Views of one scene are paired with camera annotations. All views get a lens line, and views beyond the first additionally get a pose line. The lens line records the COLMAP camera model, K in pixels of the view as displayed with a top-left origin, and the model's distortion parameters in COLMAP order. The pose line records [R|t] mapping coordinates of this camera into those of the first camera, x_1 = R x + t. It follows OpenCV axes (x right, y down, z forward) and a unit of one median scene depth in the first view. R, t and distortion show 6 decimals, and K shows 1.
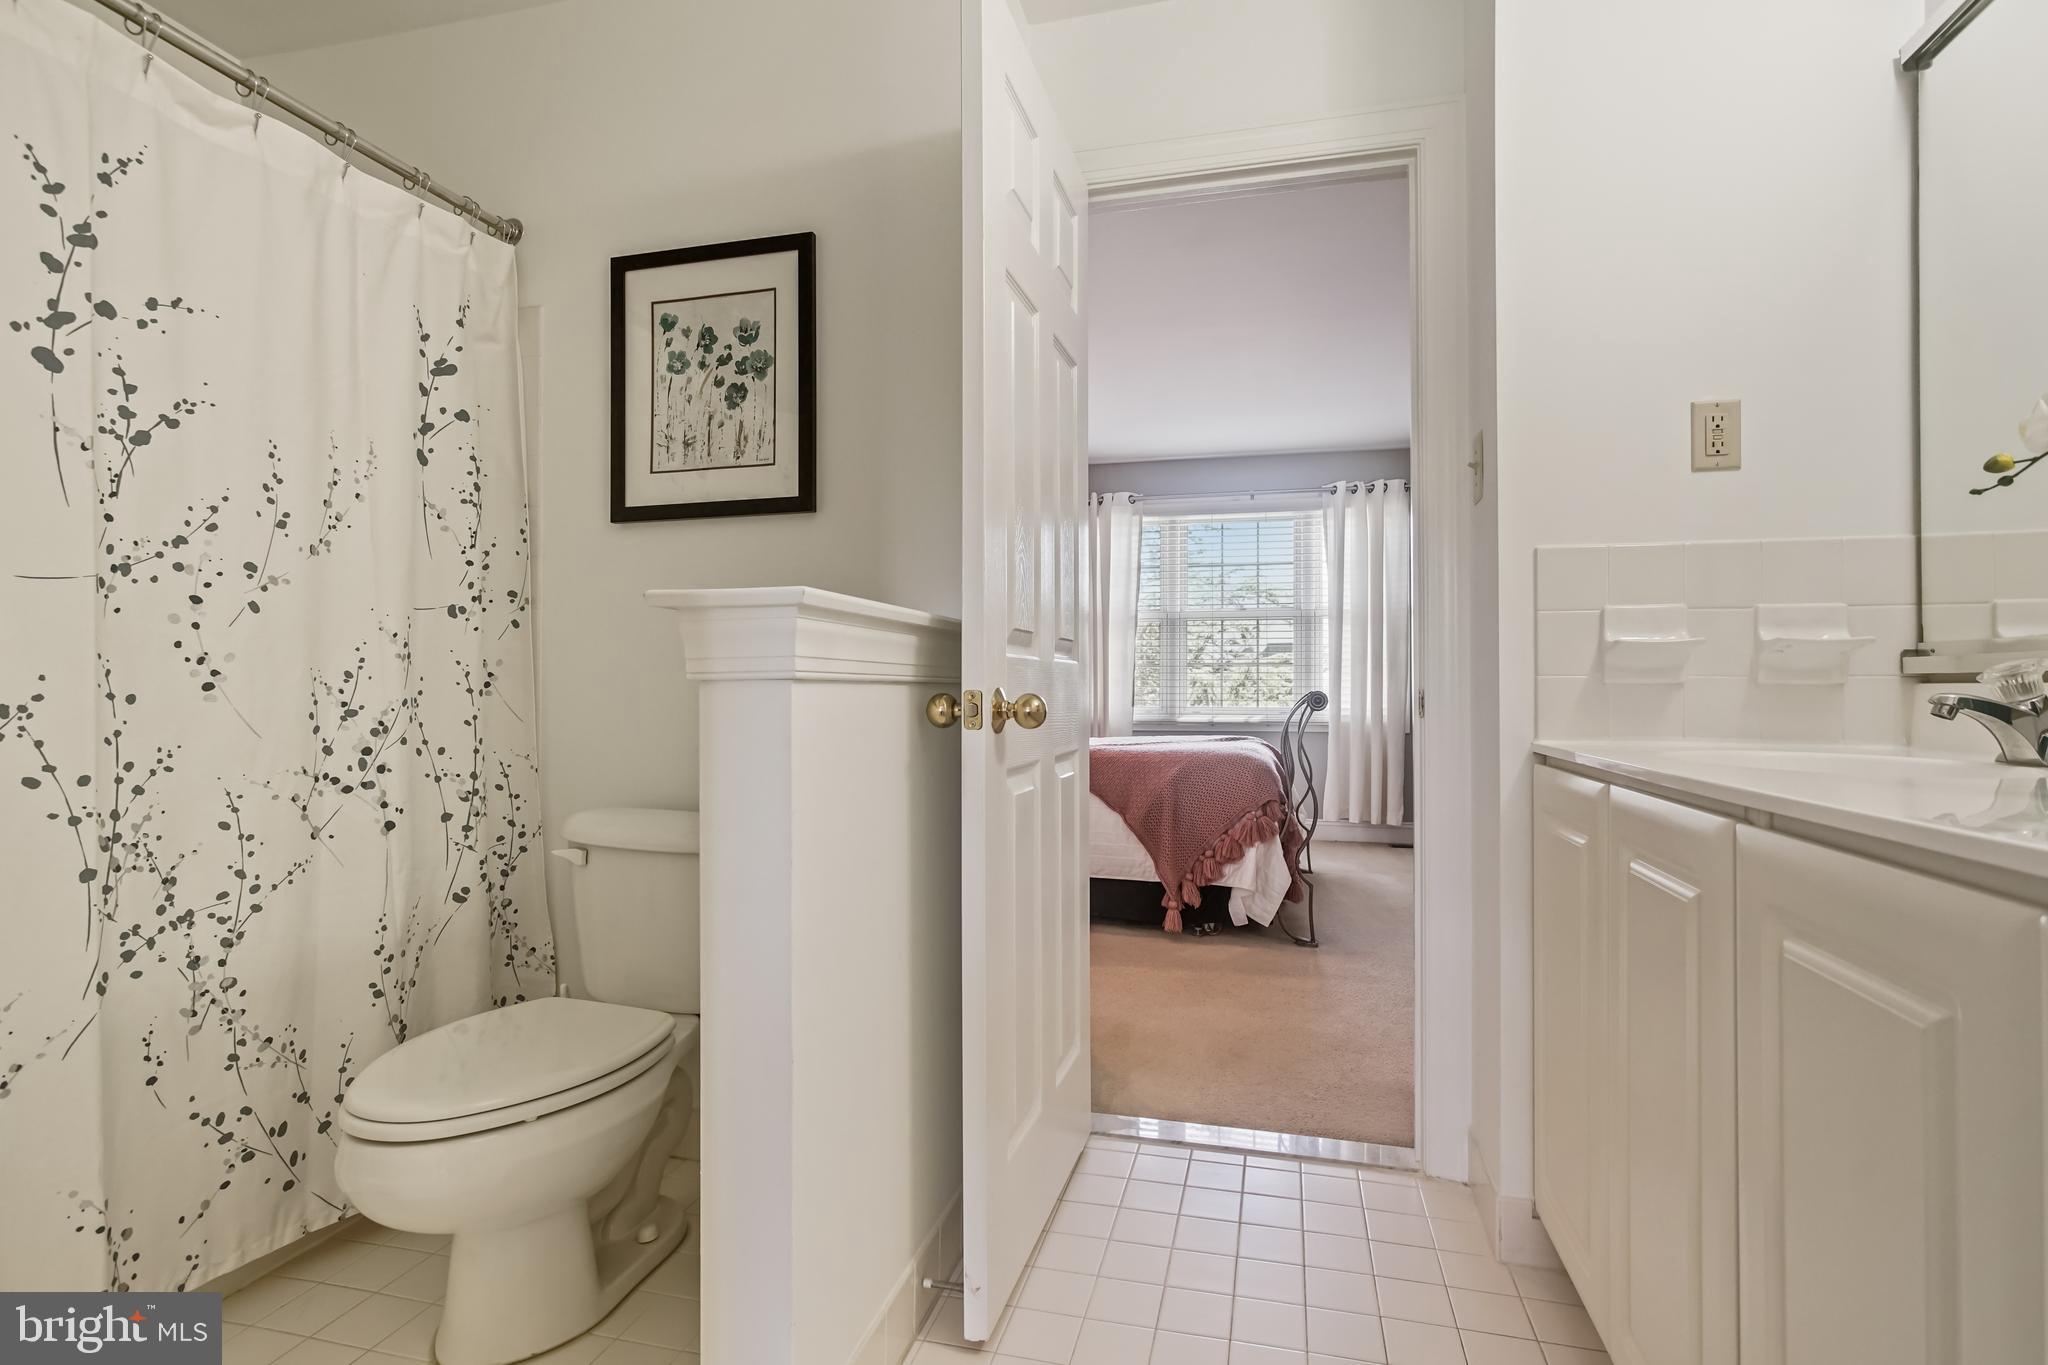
lens RADIAL K [[984.5, 0, 1028.8], [0, 984.5, 697.2], [0, 0, 1]] dist [-0.013294, 0.012555]
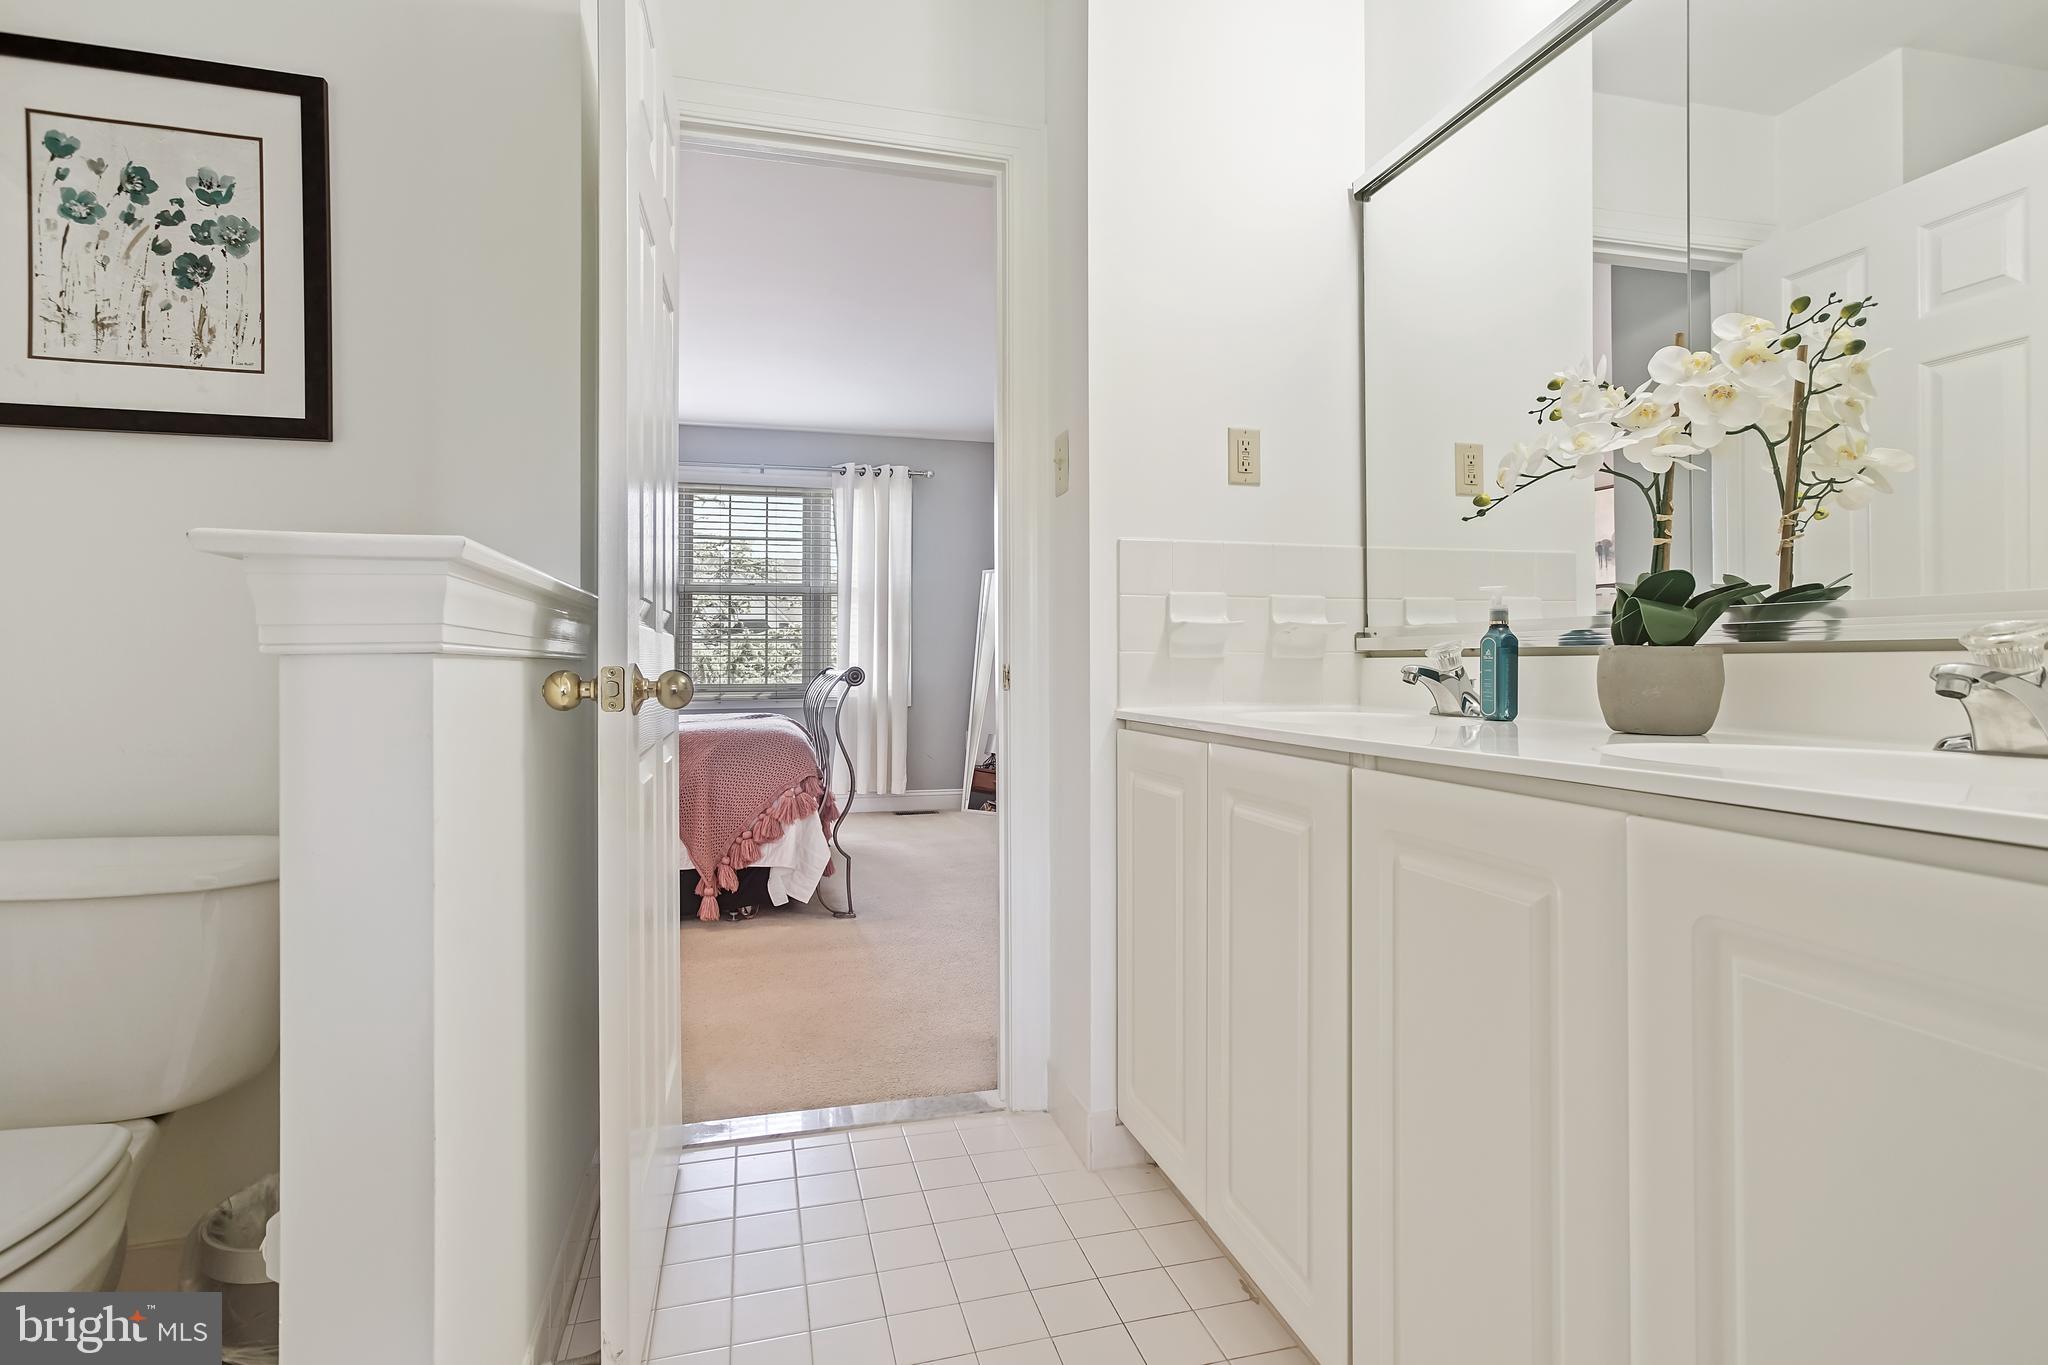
lens RADIAL K [[984.5, 0, 1036.3], [0, 984.5, 673.5], [0, 0, 1]] dist [-0.013294, 0.012555]
pose [[0.870790, -0.008555, 0.491581, -0.112246], [0.008490, 0.999961, 0.002363, 0.000246], [-0.491582, 0.002116, 0.870828, 0.043232]]
